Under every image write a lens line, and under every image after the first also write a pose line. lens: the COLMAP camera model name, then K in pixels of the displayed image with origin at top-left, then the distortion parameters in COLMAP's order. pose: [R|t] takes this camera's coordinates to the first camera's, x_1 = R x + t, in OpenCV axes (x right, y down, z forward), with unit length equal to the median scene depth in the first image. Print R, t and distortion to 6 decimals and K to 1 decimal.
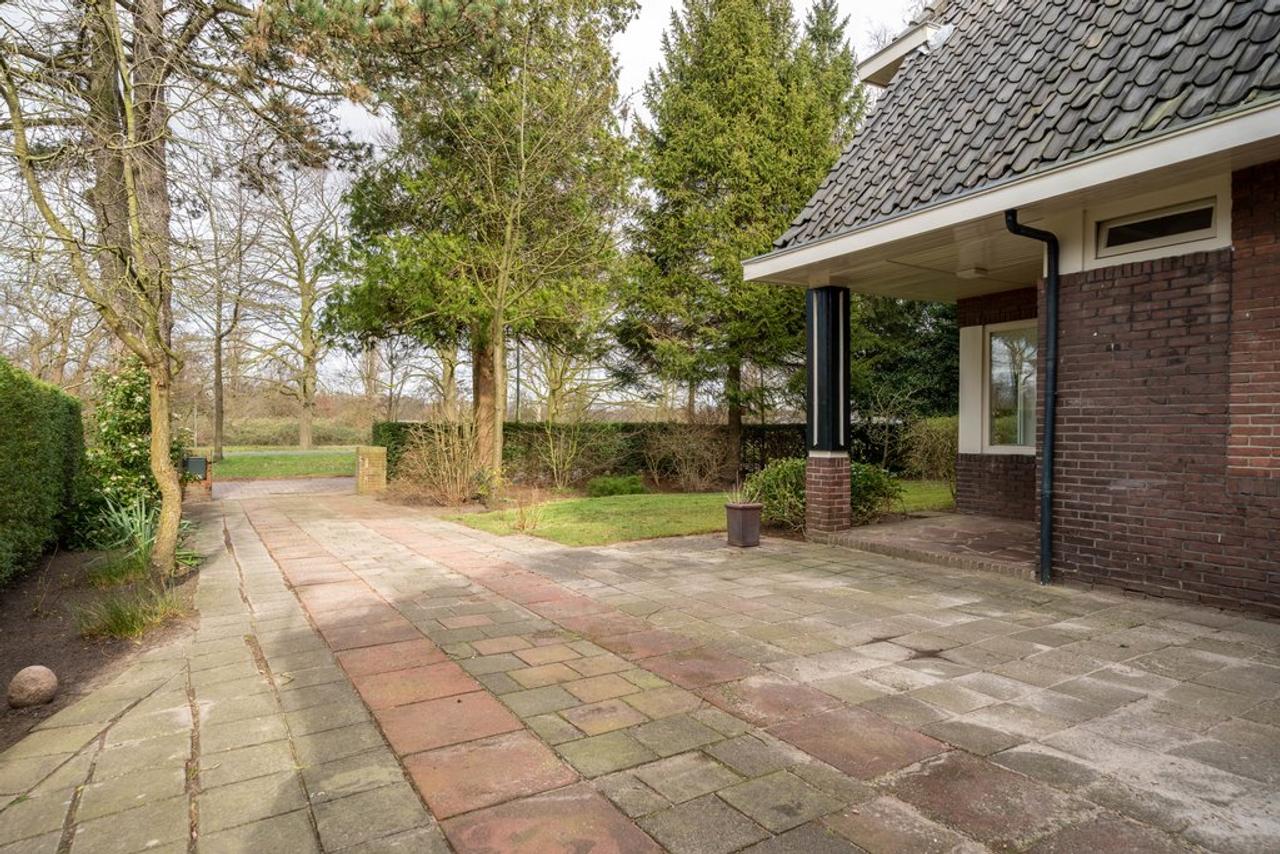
lens RADIAL K [[734.9, 0, 647.6], [0, 734.9, 426.3], [0, 0, 1]] dist [-0.002376, 0.000076]
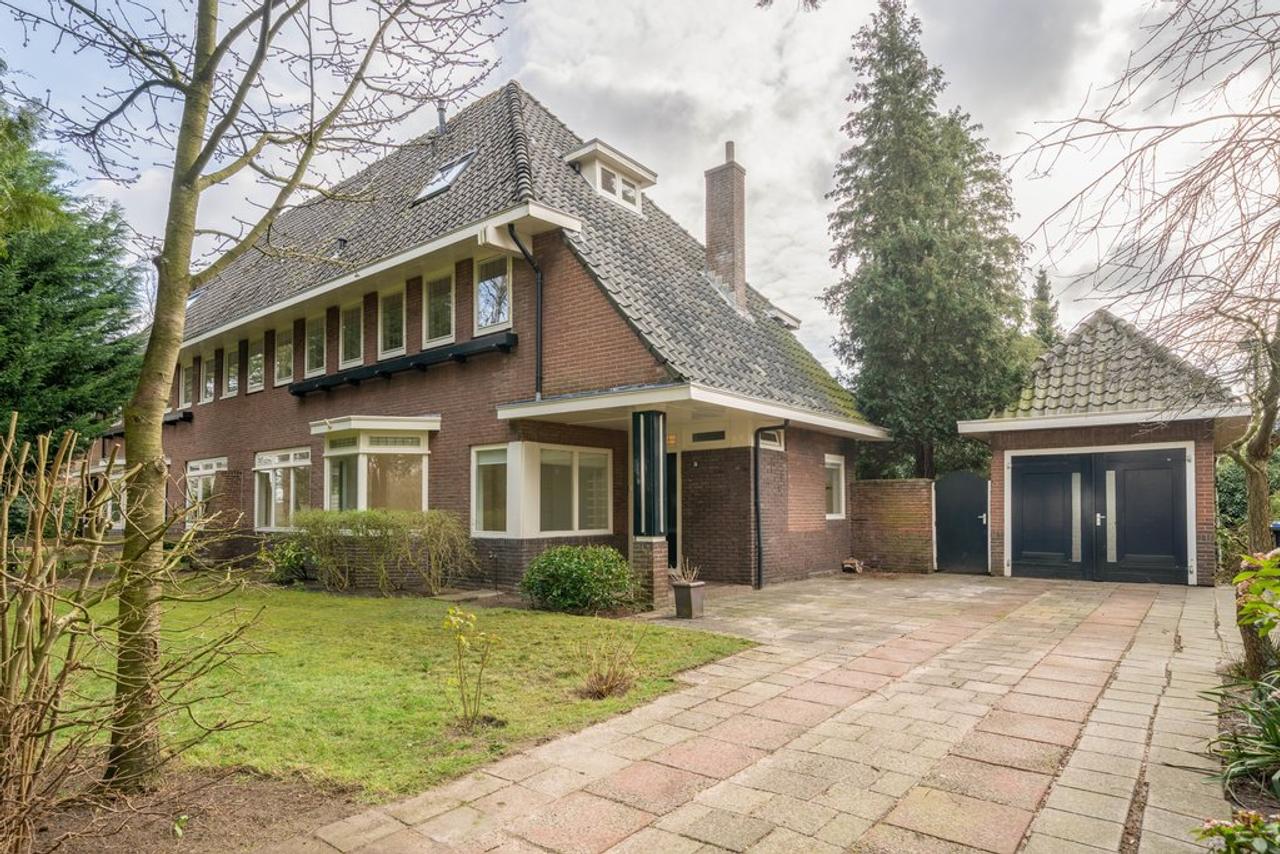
lens RADIAL K [[696.9, 0, 573.7], [0, 696.9, 492.8], [0, 0, 1]] dist [0.004212, -0.001783]
pose [[-0.272955, 0.030034, 0.961558, -1.410796], [0.006474, 0.999547, -0.029382, -0.013191], [-0.962005, -0.001795, -0.273026, 2.295441]]
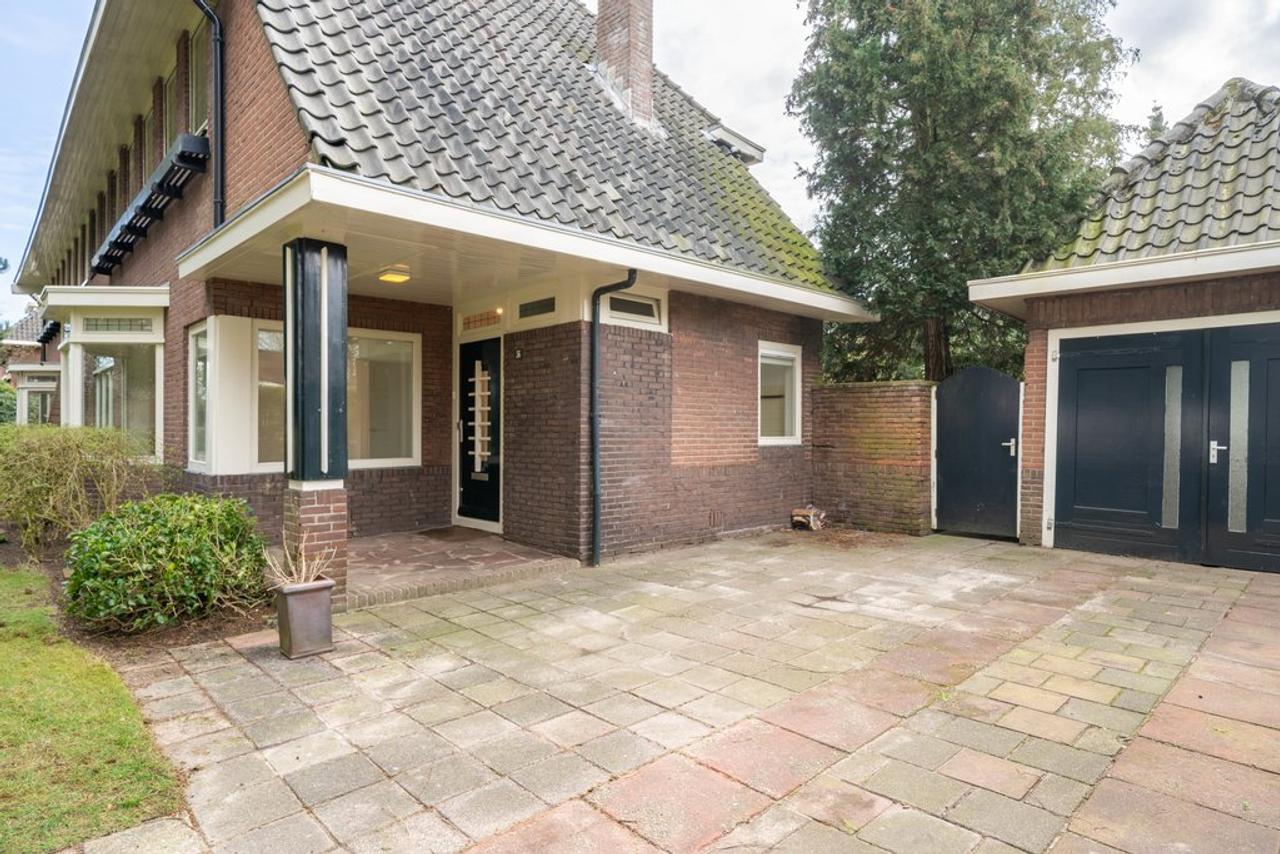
lens RADIAL K [[696.9, 0, 627.0], [0, 696.9, 431.6], [0, 0, 1]] dist [0.004212, -0.001783]
pose [[-0.200017, -0.003824, 0.979785, -0.712172], [0.000386, 0.999992, 0.003982, -0.022924], [-0.979792, 0.001174, -0.200014, 1.324631]]
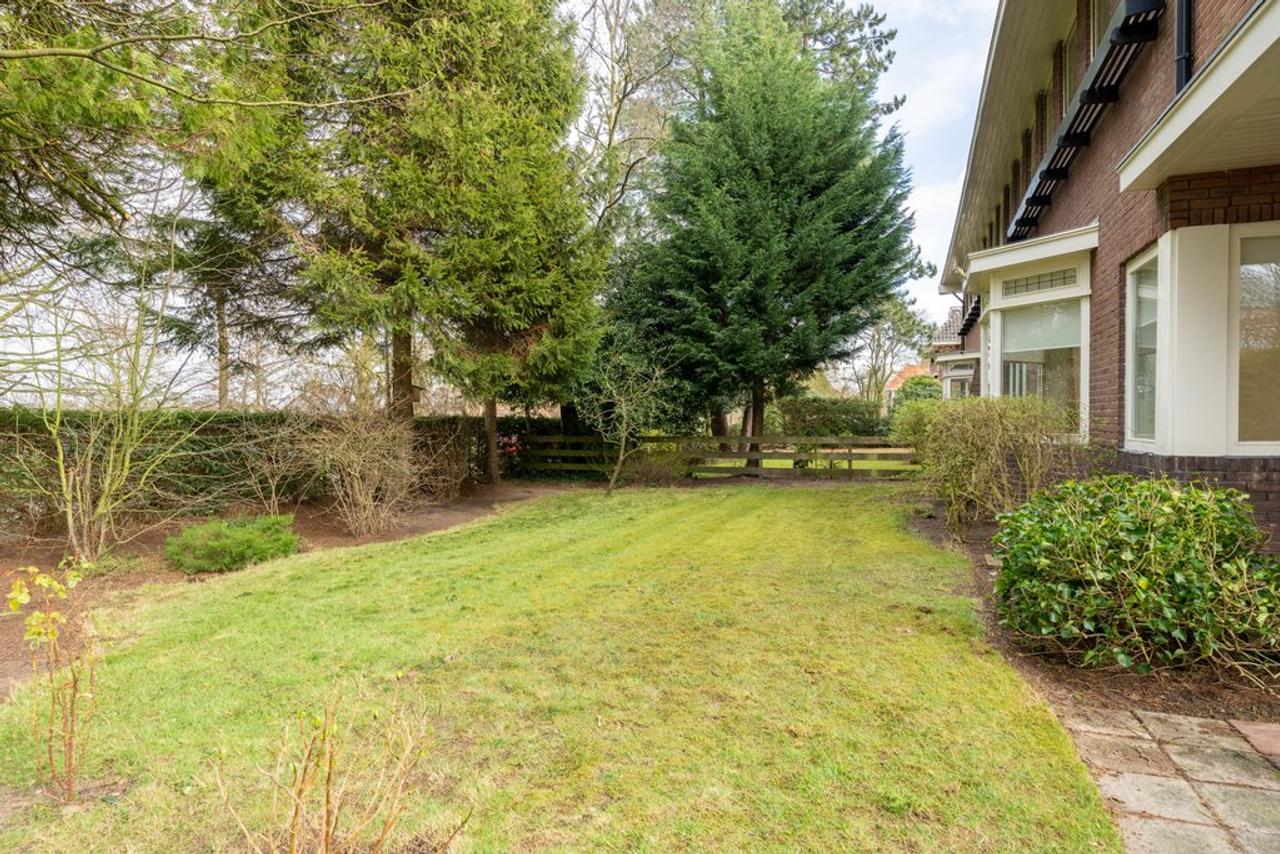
lens RADIAL K [[734.9, 0, 633.9], [0, 734.9, 429.3], [0, 0, 1]] dist [-0.002376, 0.000076]
pose [[0.791771, -0.007203, 0.610776, -0.423522], [0.003192, 0.999966, 0.007655, 0.020376], [-0.610810, -0.004111, 0.791766, 1.490903]]
